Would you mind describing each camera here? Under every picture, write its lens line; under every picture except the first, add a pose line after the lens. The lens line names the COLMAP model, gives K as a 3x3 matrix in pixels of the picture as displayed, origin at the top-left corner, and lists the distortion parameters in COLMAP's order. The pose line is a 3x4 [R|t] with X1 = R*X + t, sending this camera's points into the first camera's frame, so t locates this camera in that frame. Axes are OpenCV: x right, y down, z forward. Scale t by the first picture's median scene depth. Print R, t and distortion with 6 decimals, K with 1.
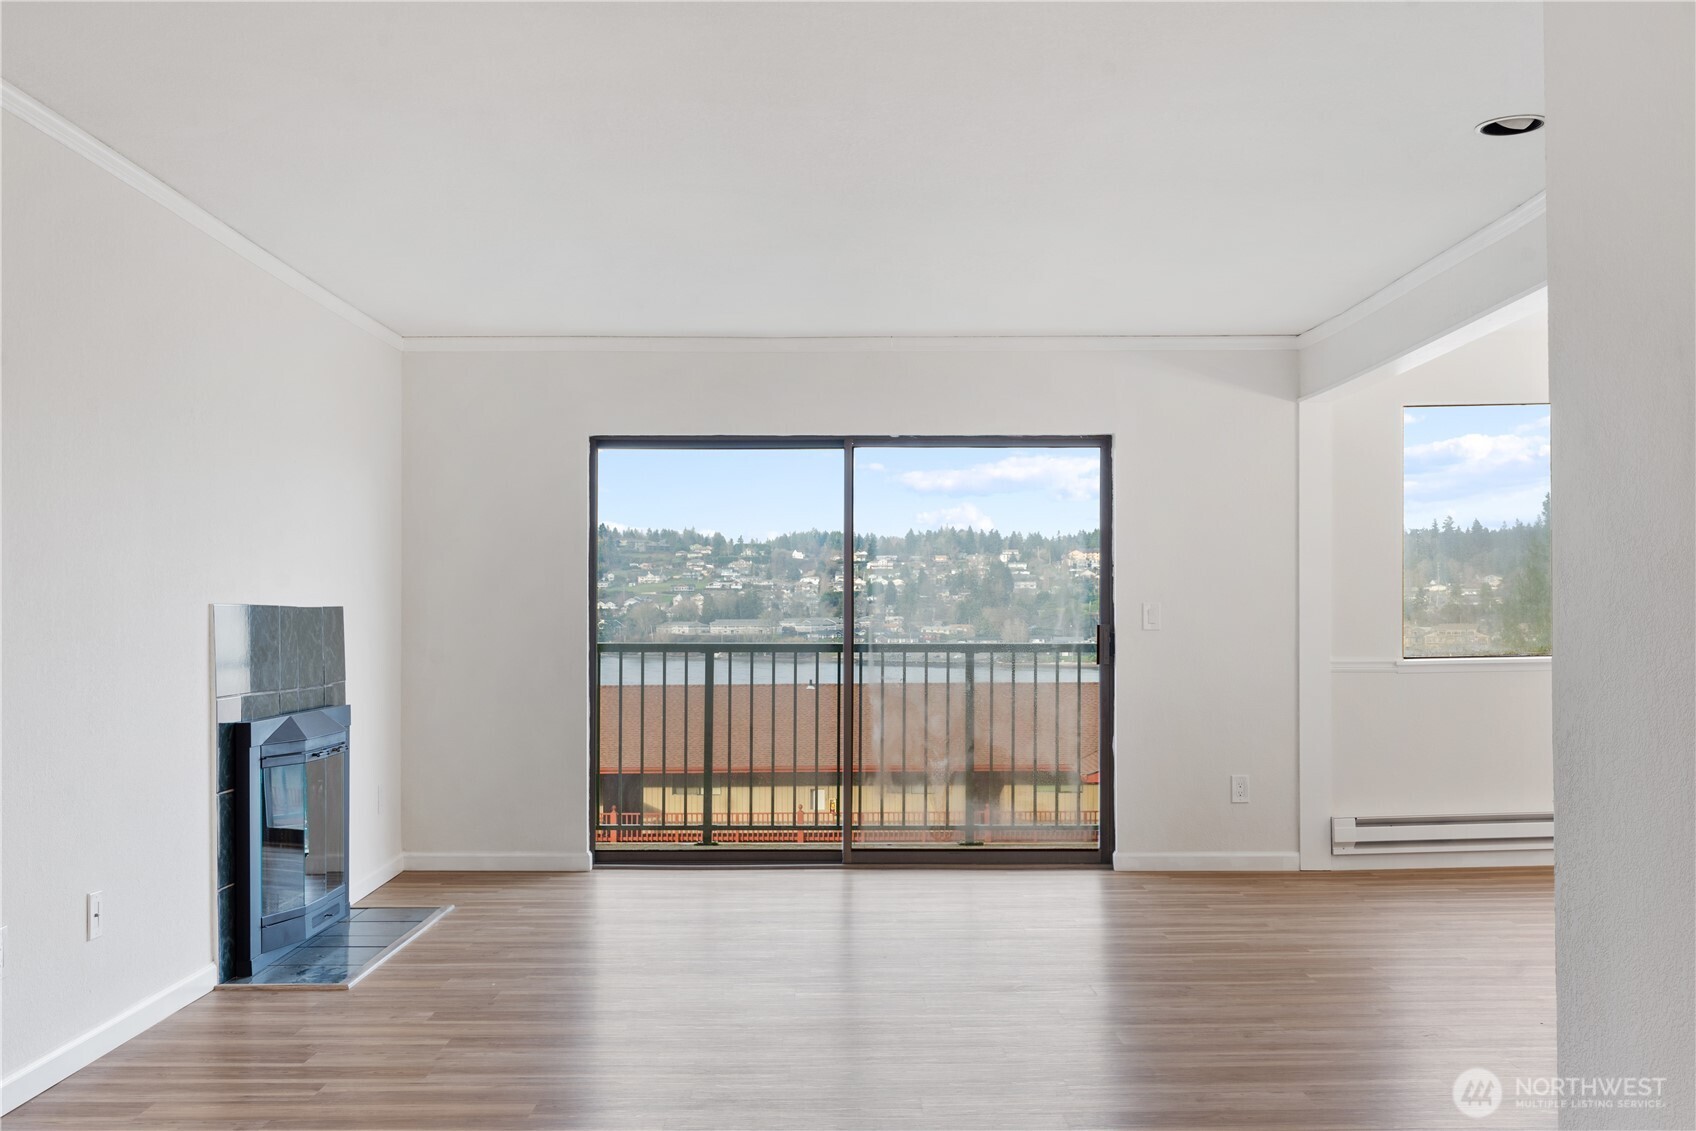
lens RADIAL K [[1649.0, 0, 844.8], [0, 1649.0, 608.4], [0, 0, 1]] dist [0.015141, 0.002624]
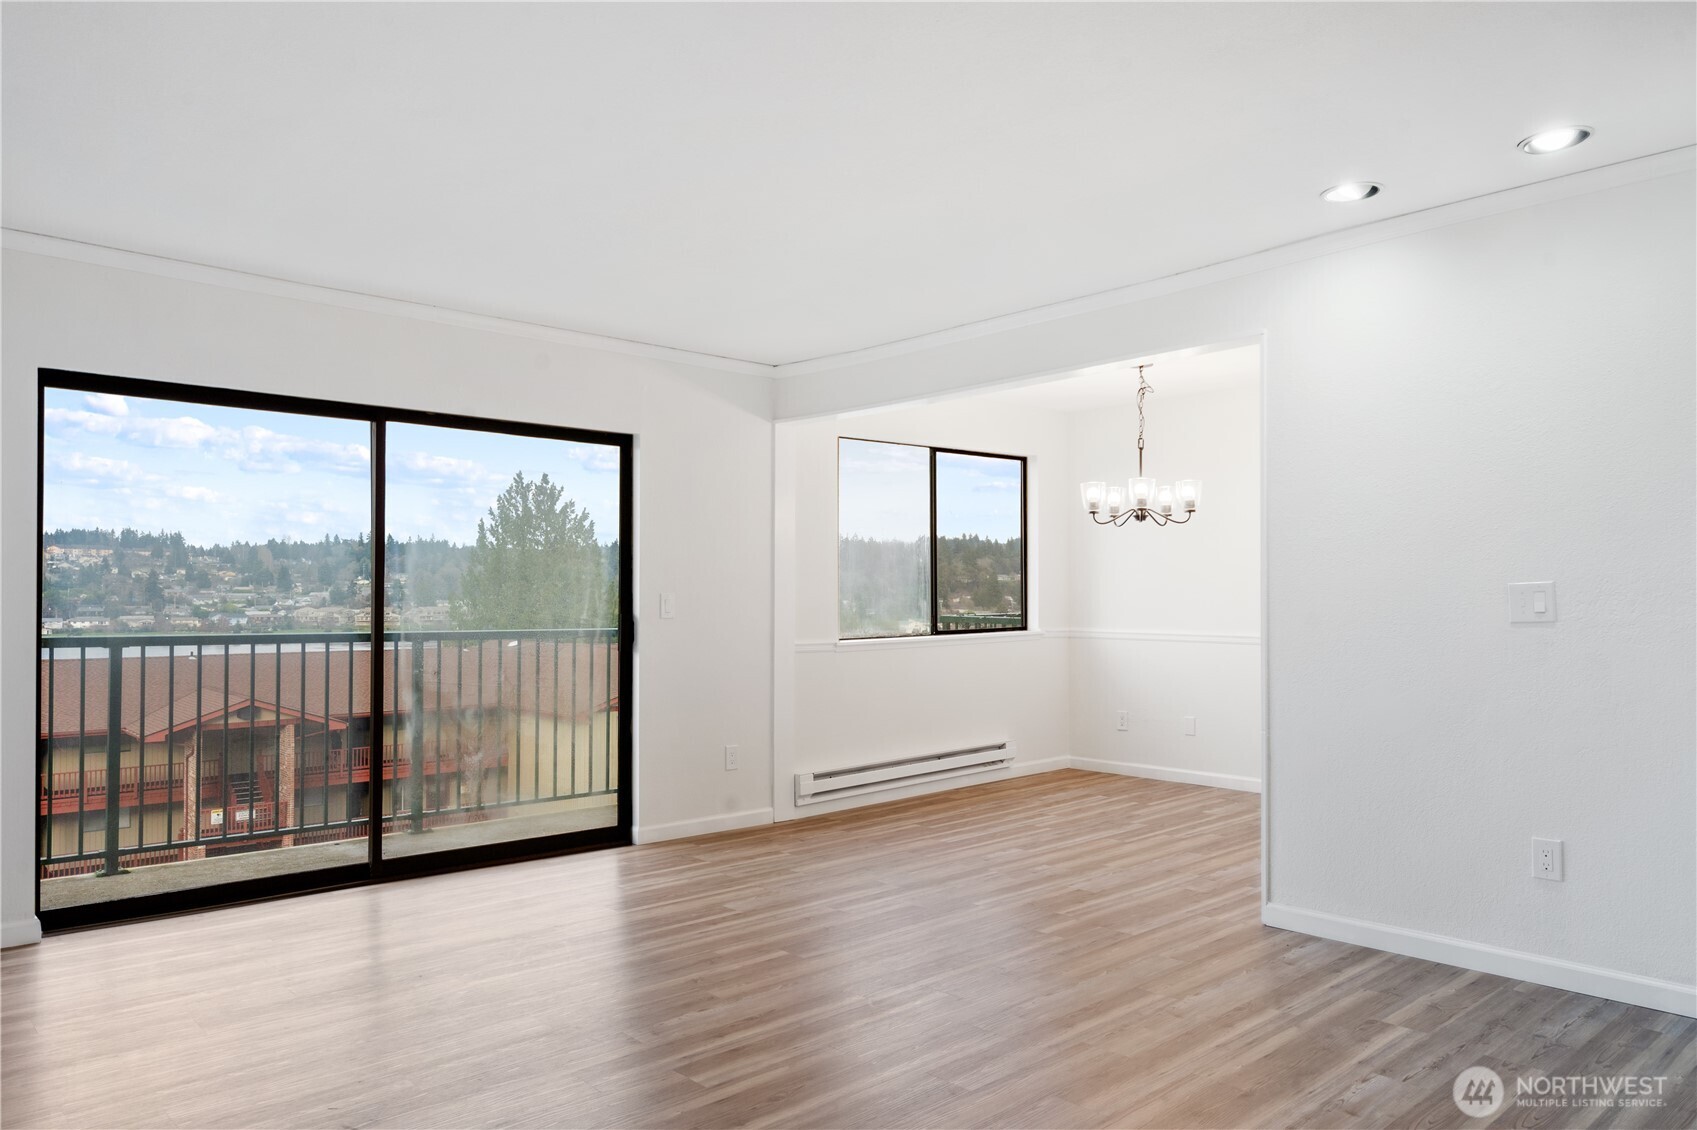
lens RADIAL K [[1147.2, 0, 849.6], [0, 1147.2, 592.0], [0, 0, 1]] dist [-0.003114, -0.001851]
pose [[0.737402, 0.008400, 0.675402, -0.234900], [-0.005839, 0.999965, -0.006062, -0.000562], [-0.675429, 0.000526, 0.737425, 0.359825]]
